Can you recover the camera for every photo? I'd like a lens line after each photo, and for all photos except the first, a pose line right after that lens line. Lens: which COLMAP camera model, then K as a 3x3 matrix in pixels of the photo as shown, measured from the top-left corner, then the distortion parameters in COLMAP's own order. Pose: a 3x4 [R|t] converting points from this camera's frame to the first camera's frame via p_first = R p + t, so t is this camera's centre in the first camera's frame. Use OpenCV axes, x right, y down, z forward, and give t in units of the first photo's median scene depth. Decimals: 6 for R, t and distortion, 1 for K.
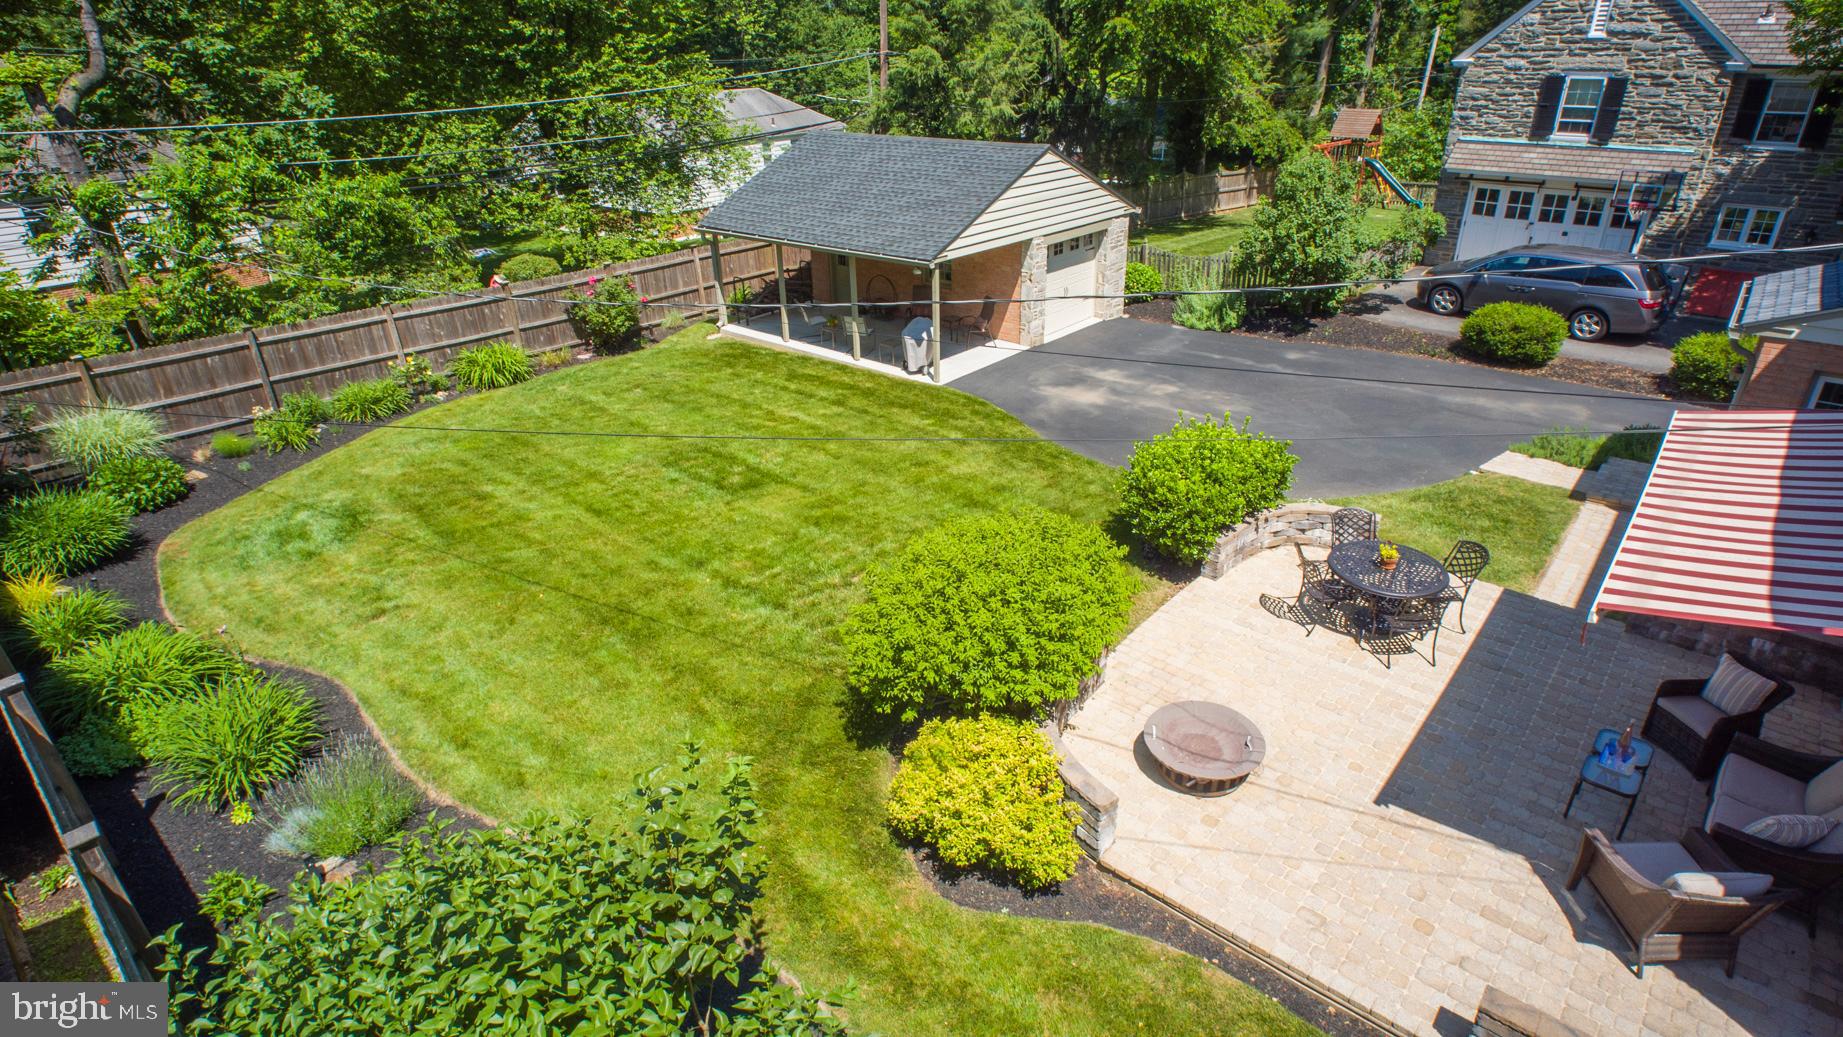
lens RADIAL K [[968.5, 0, 945.2], [0, 968.5, 524.5], [0, 0, 1]] dist [-0.021881, 0.001015]
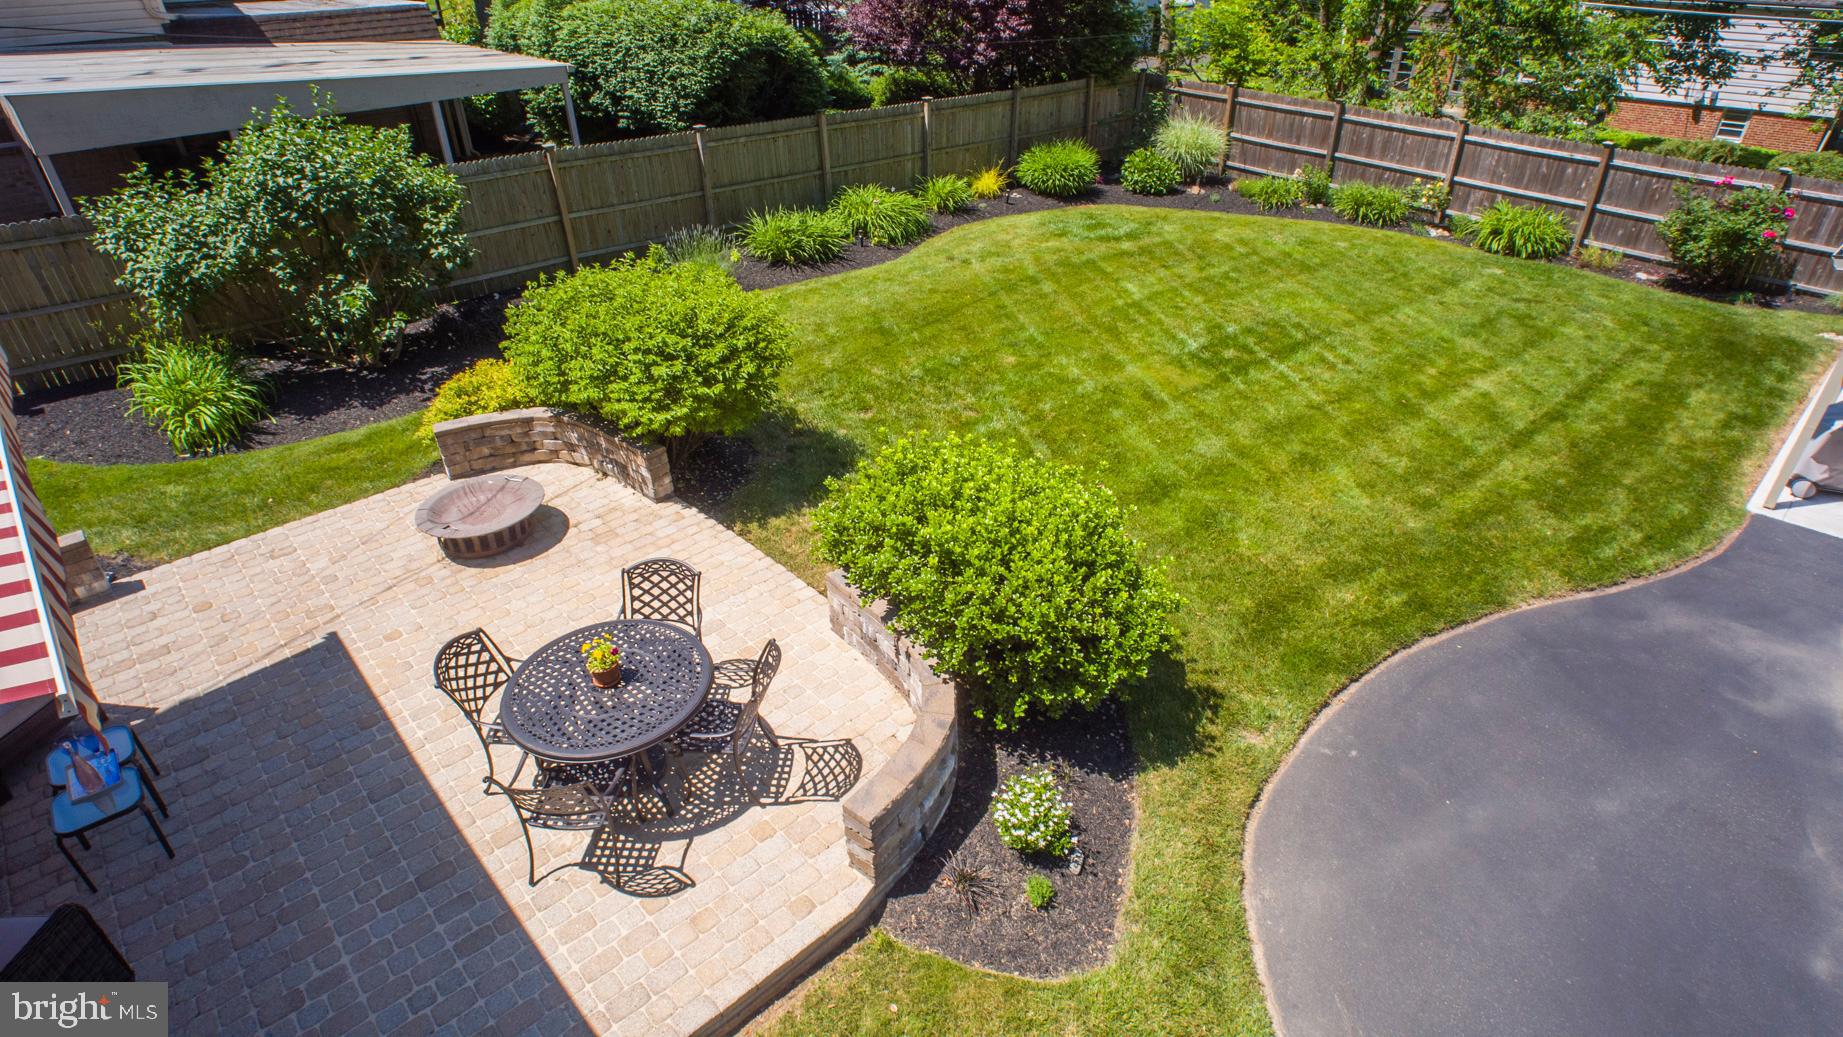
lens RADIAL K [[968.5, 0, 945.2], [0, 968.5, 524.5], [0, 0, 1]] dist [-0.021881, 0.001015]
pose [[-0.124387, 0.542633, -0.830709, 0.524060], [-0.442915, 0.718807, 0.535857, -0.251612], [0.887893, 0.434587, 0.150930, 0.651339]]
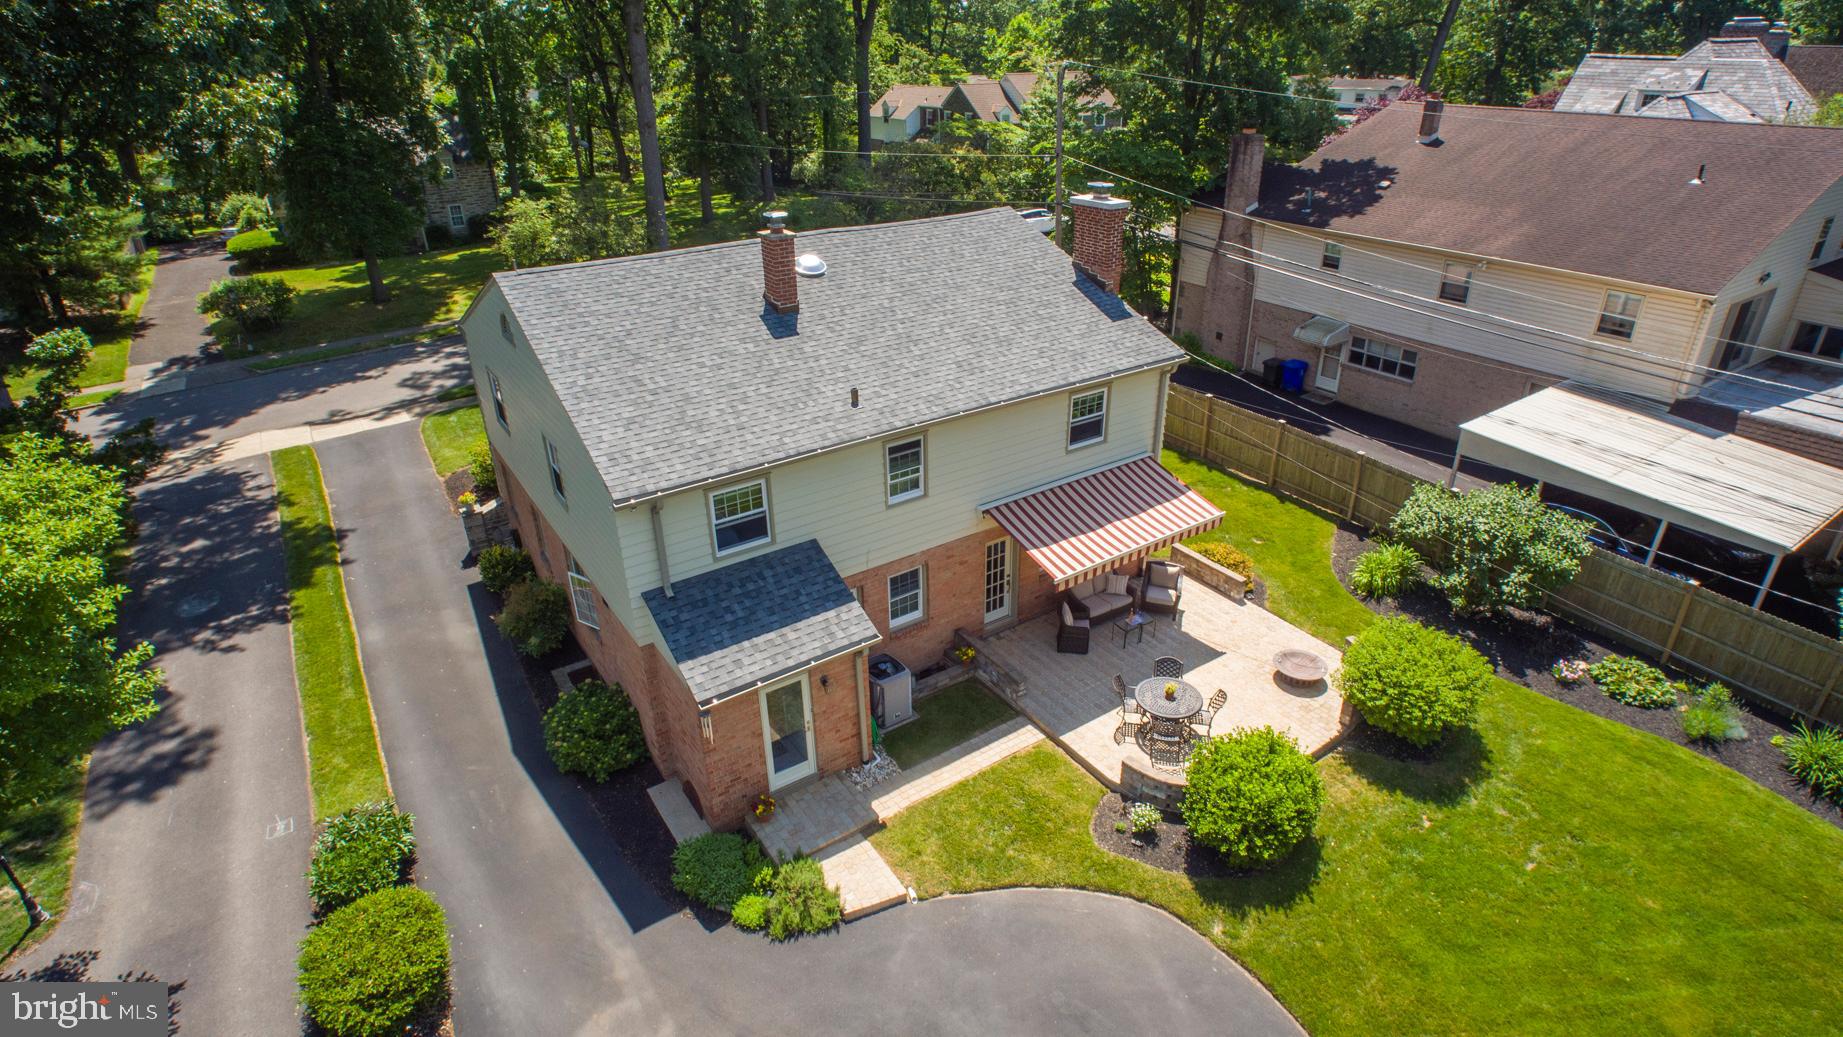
lens RADIAL K [[968.5, 0, 945.2], [0, 968.5, 524.5], [0, 0, 1]] dist [-0.021881, 0.001015]
pose [[-0.963184, -0.109911, 0.245348, 0.281126], [0.132532, 0.599889, 0.789030, -0.947888], [-0.233905, 0.792498, -0.563237, 1.122113]]
